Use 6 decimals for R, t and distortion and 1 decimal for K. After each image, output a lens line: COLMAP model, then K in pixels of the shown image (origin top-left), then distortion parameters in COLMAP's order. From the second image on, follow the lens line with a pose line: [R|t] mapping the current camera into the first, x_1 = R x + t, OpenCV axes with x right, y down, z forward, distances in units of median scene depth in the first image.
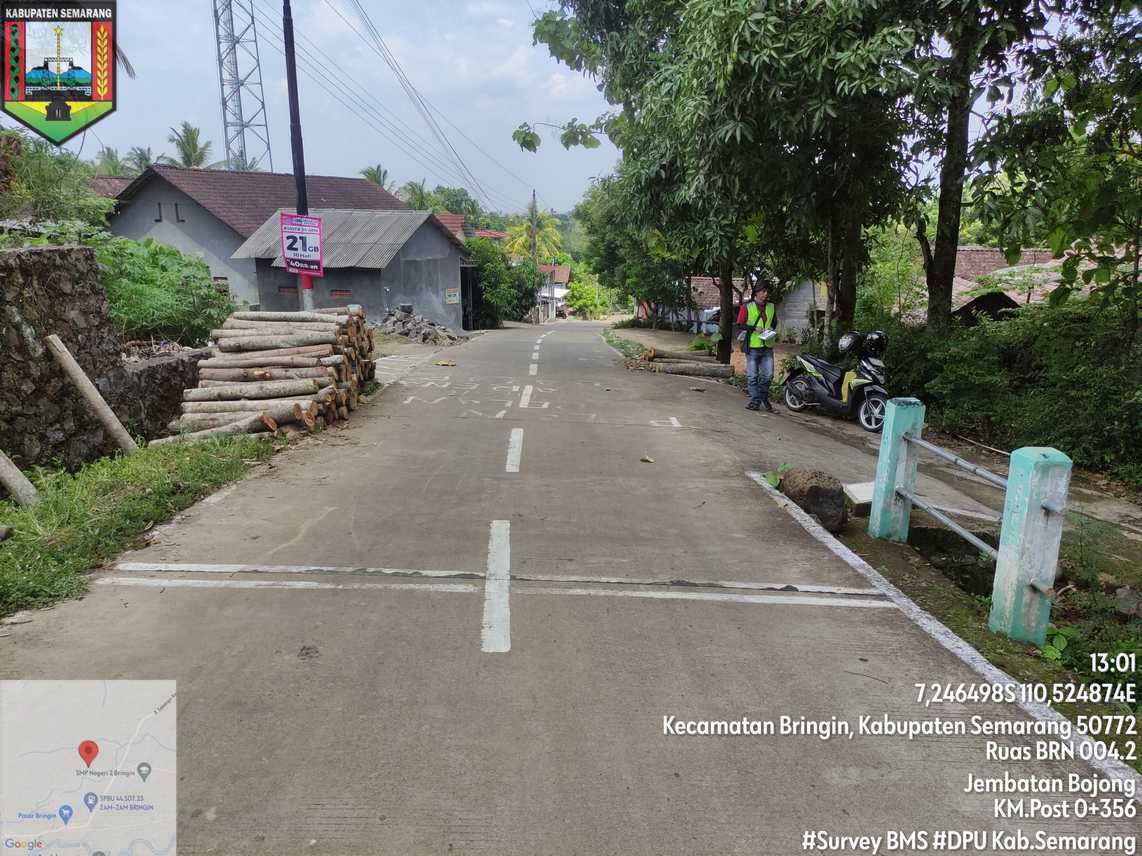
lens RADIAL K [[840.5, 0, 567.7], [0, 840.5, 424.5], [0, 0, 1]] dist [0.066743, -0.073761]
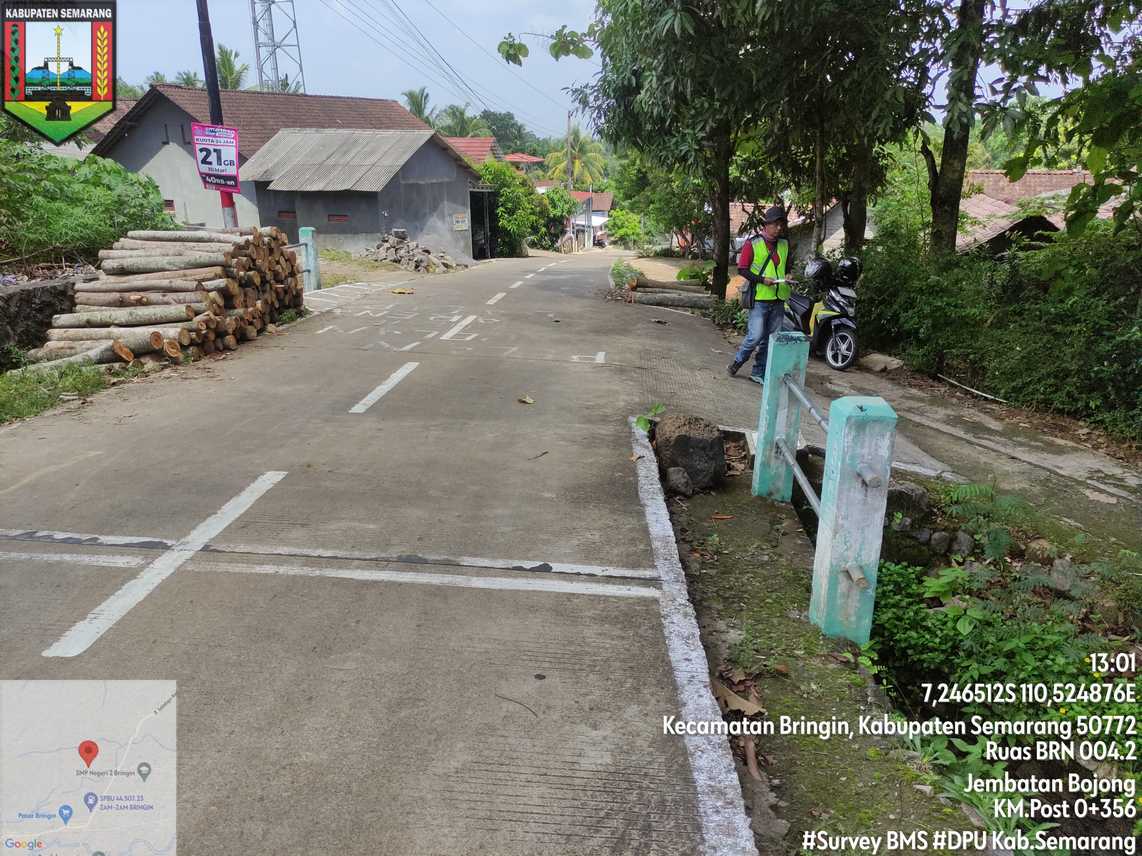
lens RADIAL K [[840.5, 0, 567.7], [0, 840.5, 424.5], [0, 0, 1]] dist [0.066743, -0.073761]
pose [[0.997973, 0.016285, -0.061527, 0.153159], [-0.011317, 0.996710, 0.080255, -0.003206], [0.062632, -0.079396, 0.994874, 0.098581]]
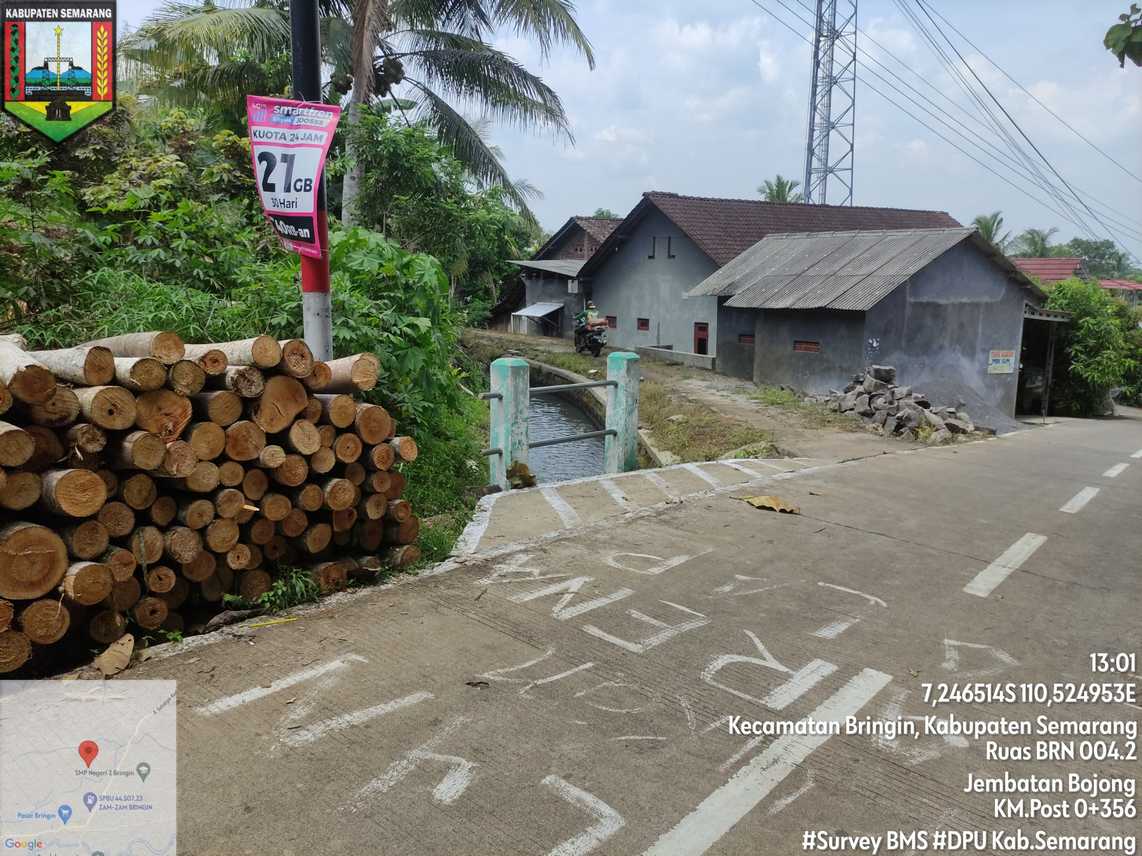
lens RADIAL K [[840.5, 0, 567.7], [0, 840.5, 424.5], [0, 0, 1]] dist [0.066743, -0.073761]
pose [[0.775446, 0.114829, -0.620885, 0.047166], [-0.158391, 0.987259, -0.015233, -0.137331], [0.611225, 0.110154, 0.783754, 0.942540]]
